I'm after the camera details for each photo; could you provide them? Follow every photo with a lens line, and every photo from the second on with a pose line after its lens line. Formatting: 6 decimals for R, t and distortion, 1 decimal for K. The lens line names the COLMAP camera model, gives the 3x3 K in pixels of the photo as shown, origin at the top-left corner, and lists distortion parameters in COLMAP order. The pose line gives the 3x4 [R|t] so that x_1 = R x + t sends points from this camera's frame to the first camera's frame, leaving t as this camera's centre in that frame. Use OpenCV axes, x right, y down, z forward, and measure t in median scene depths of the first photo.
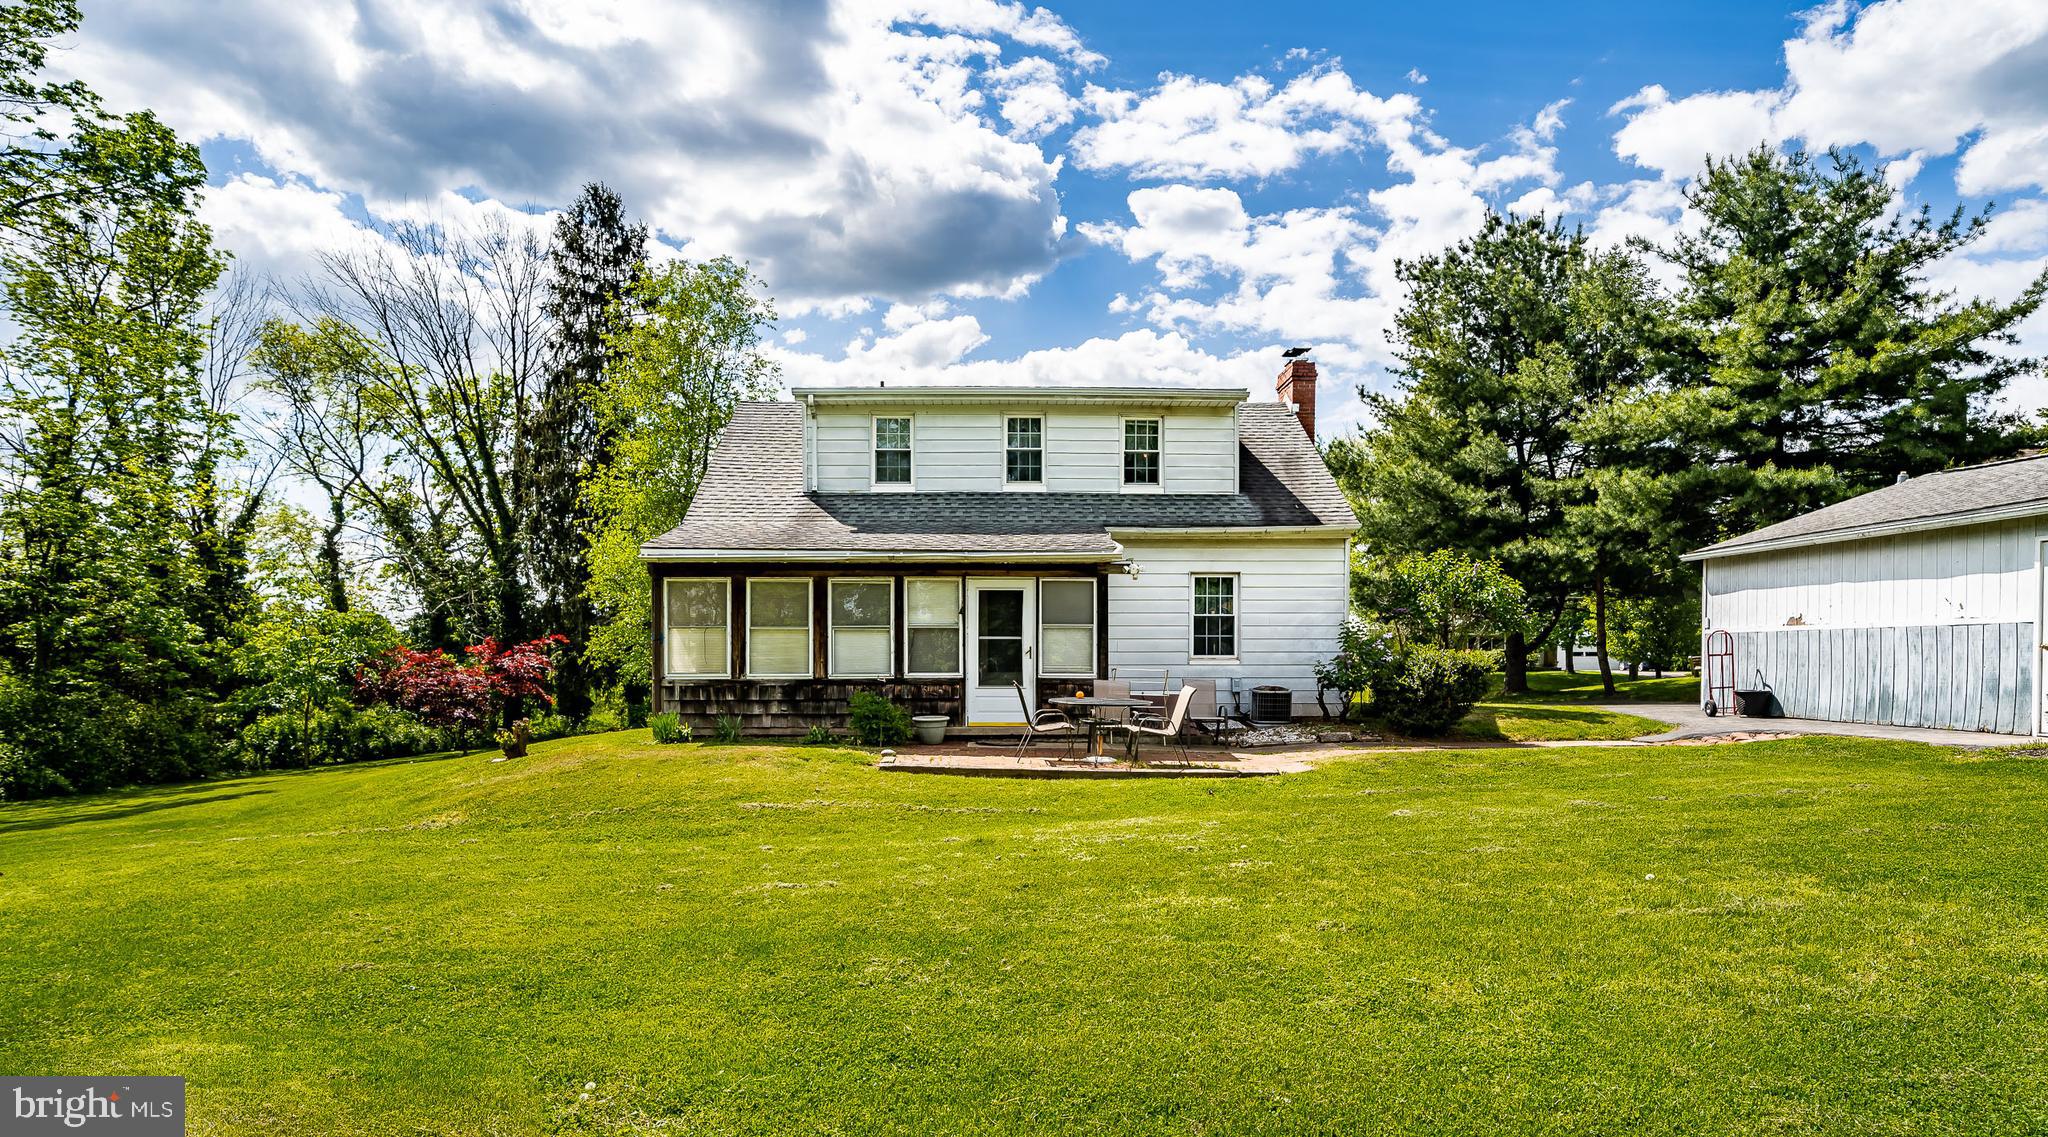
lens RADIAL K [[1080.2, 0, 1019.6], [0, 1080.2, 653.5], [0, 0, 1]] dist [-0.001231, -0.000360]
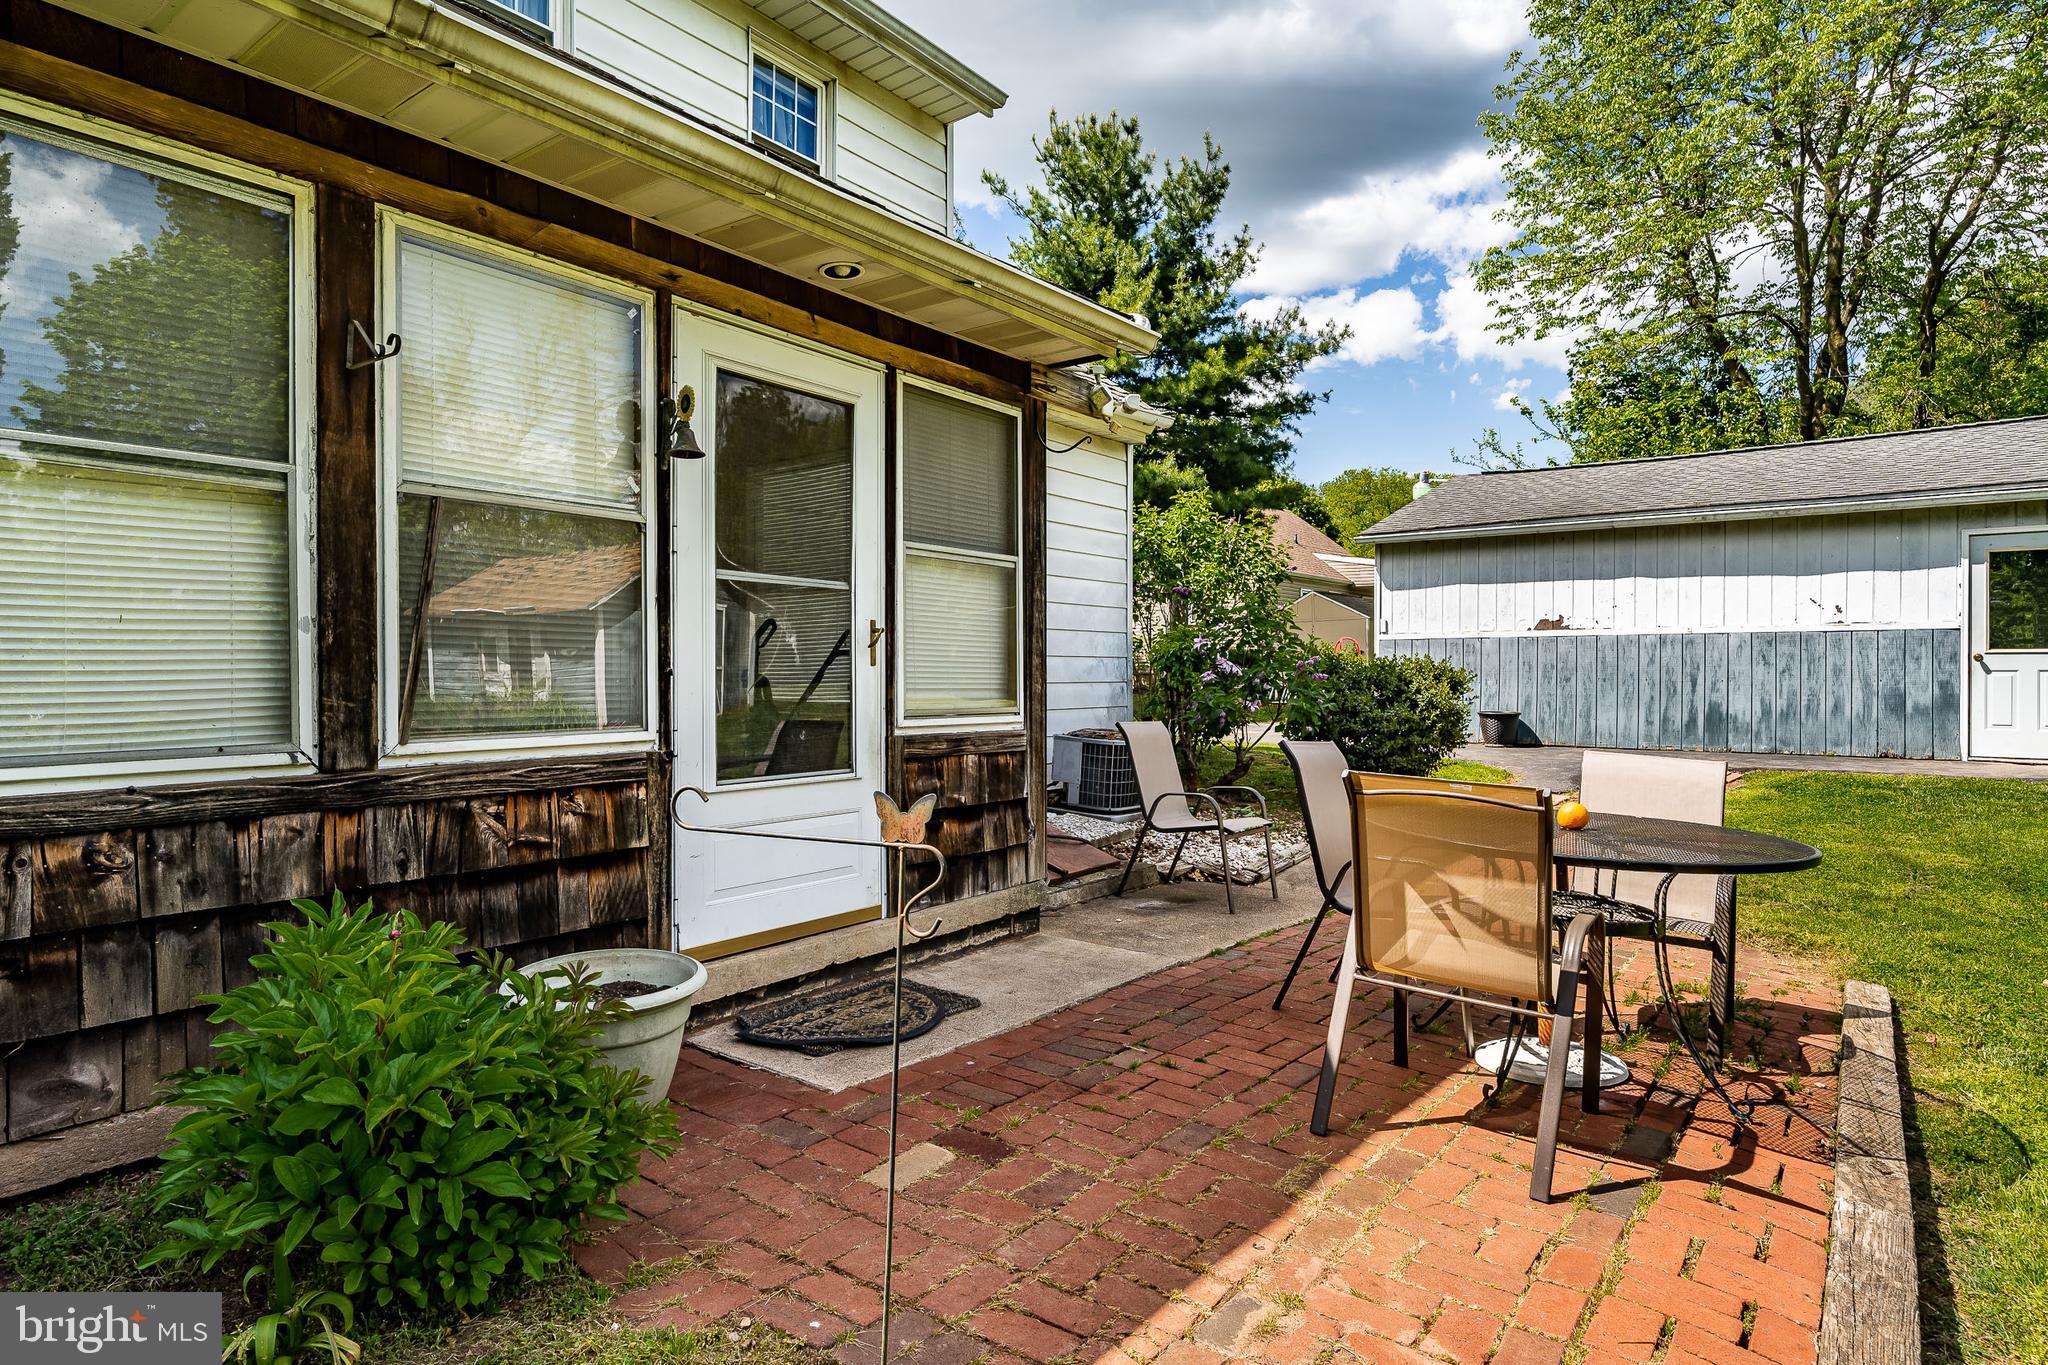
lens RADIAL K [[1127.0, 0, 1023.3], [0, 1127.0, 674.9], [0, 0, 1]] dist [-0.002274, -0.000512]
pose [[0.629903, -0.000476, 0.776674, -0.183888], [-0.002133, 0.999995, 0.002343, 0.006316], [-0.776671, -0.003133, 0.629899, 0.801262]]
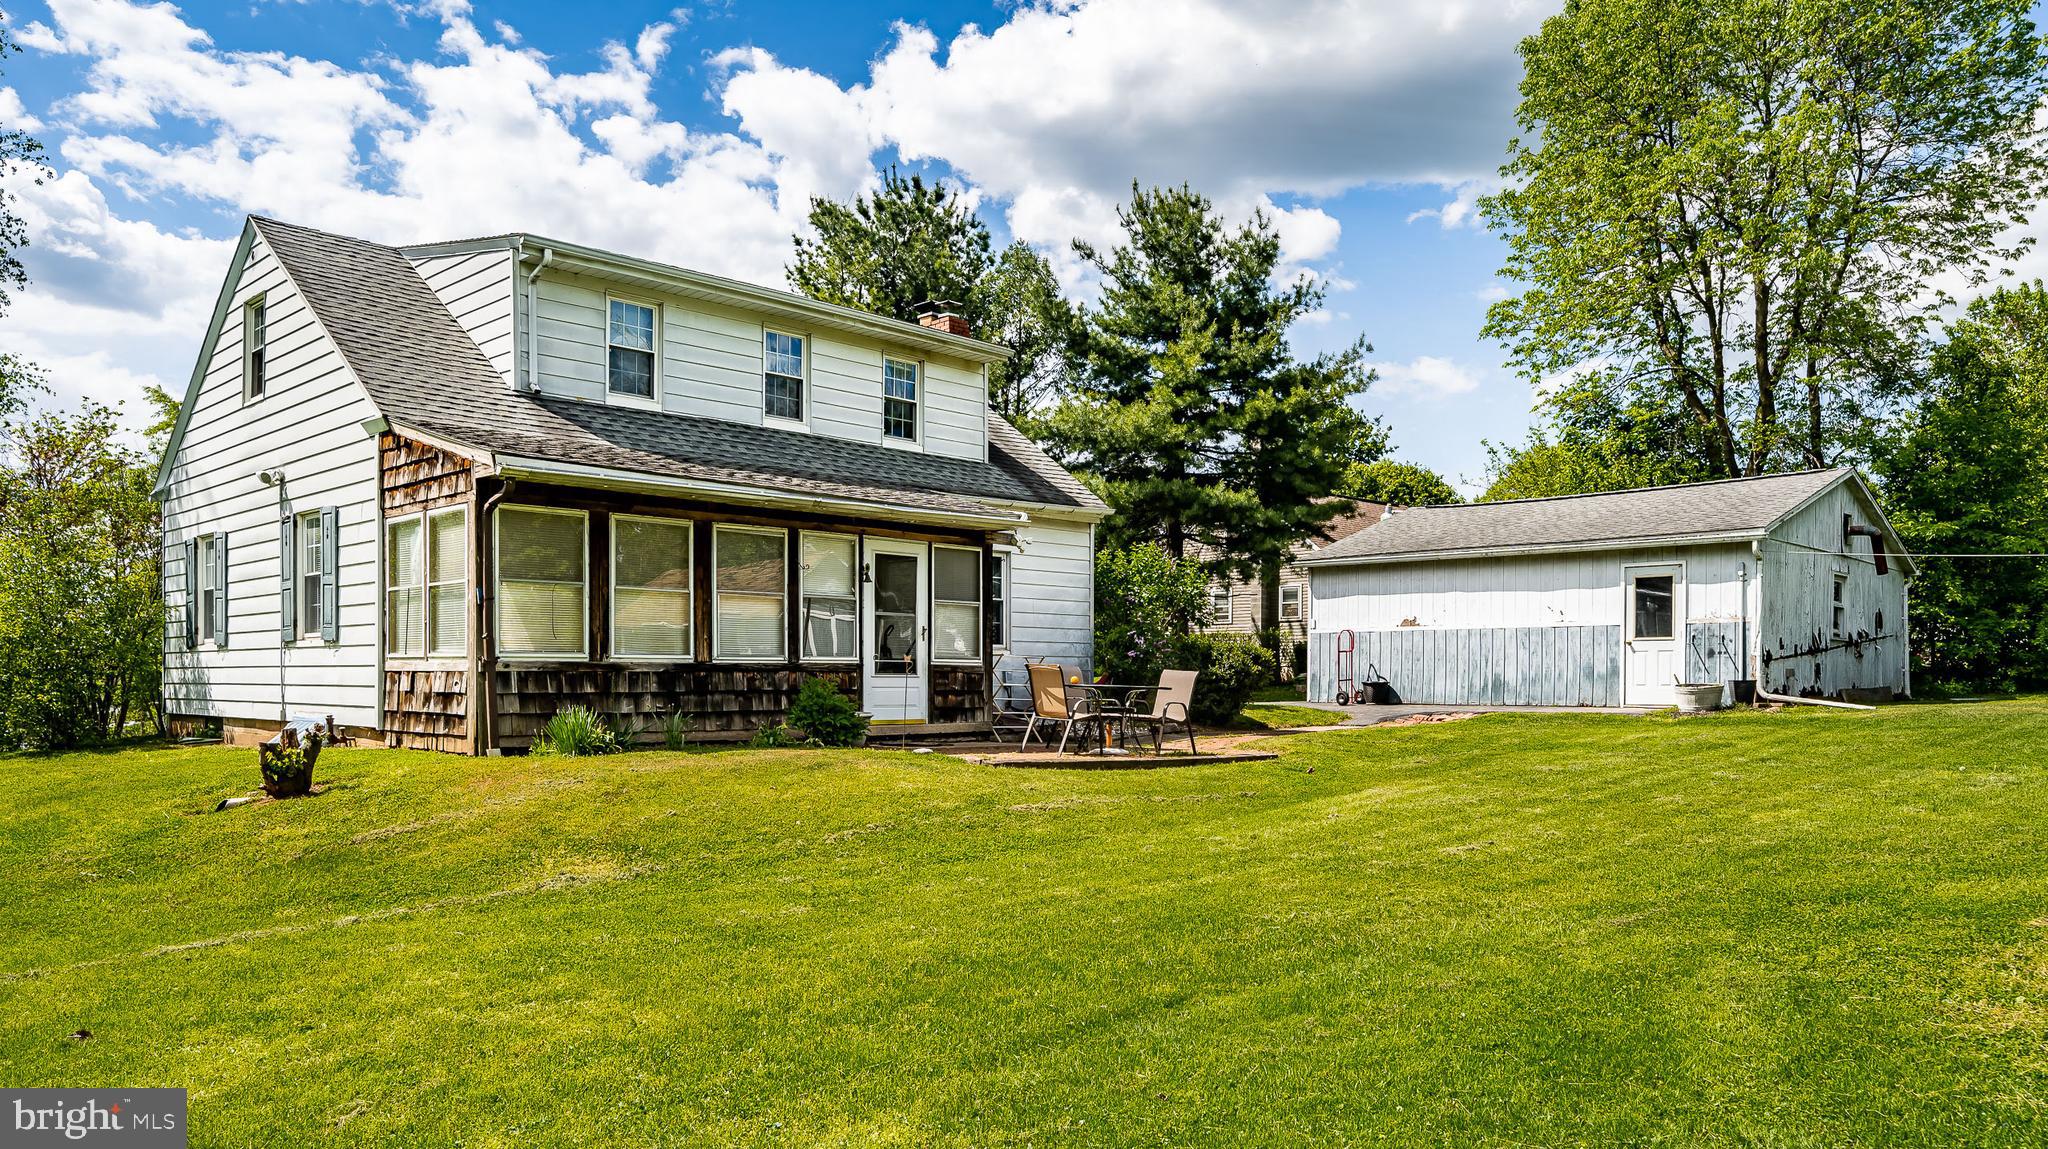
lens RADIAL K [[1385.3, 0, 1028.1], [0, 1385.3, 693.3], [0, 0, 1]] dist [0.000696, -0.107936]
pose [[0.725871, -0.005766, 0.687807, -0.658259], [-0.003476, 0.999921, 0.012051, 0.031795], [-0.687822, -0.011139, 0.725794, 0.185028]]
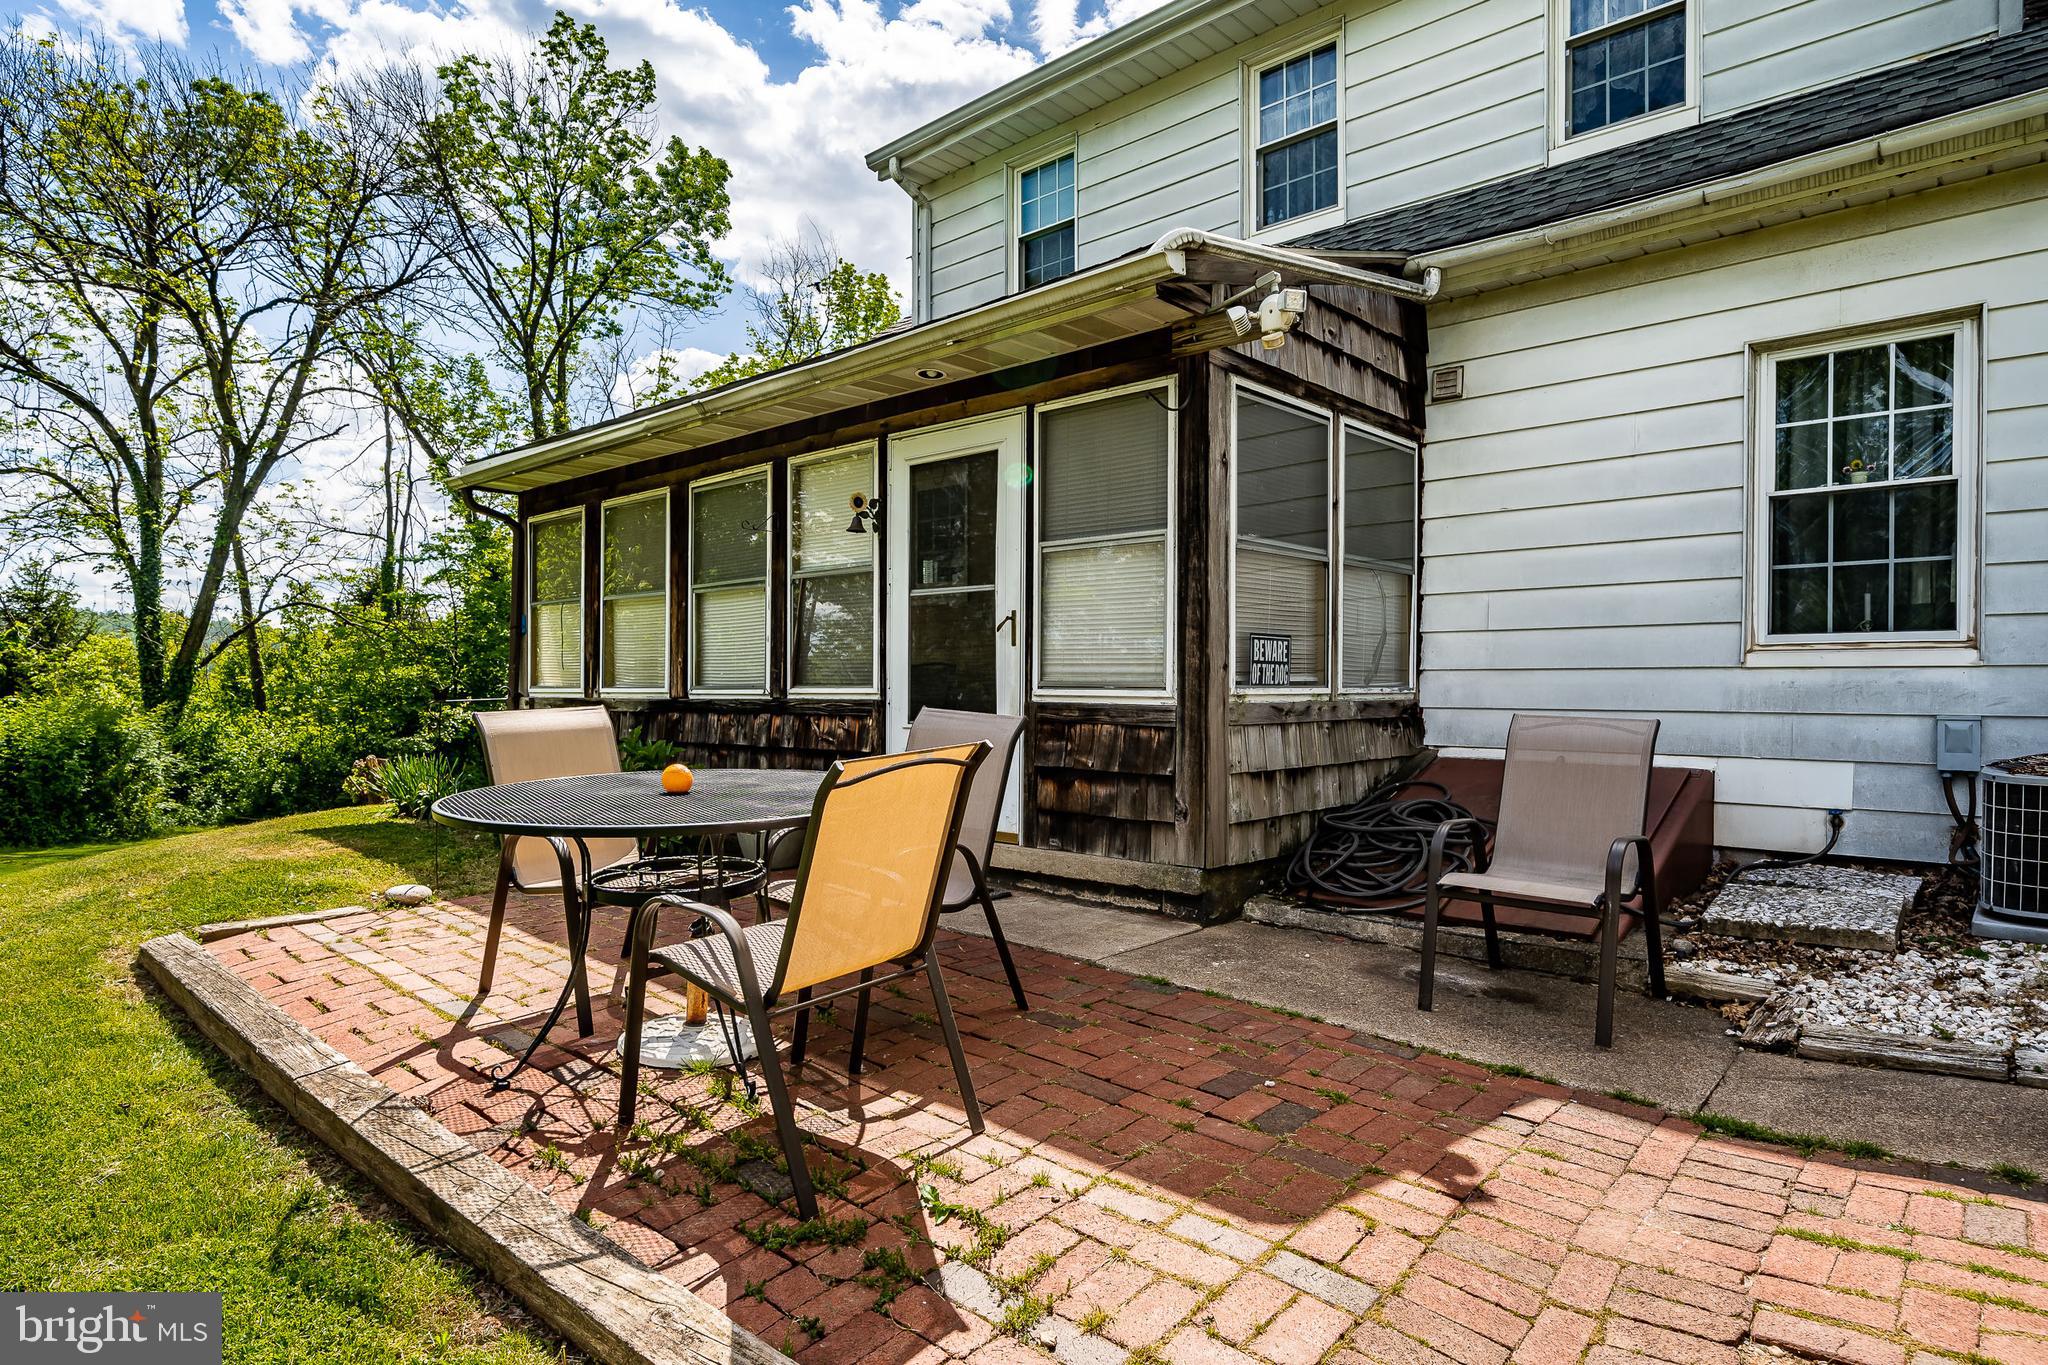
lens RADIAL K [[1129.4, 0, 1012.6], [0, 1129.4, 685.3], [0, 0, 1]] dist [0.000597, -0.000283]
pose [[0.715368, 0.000491, -0.698748, 0.261513], [-0.000867, 1.000000, -0.000184, 0.017451], [0.698748, 0.000737, 0.715368, 0.748886]]
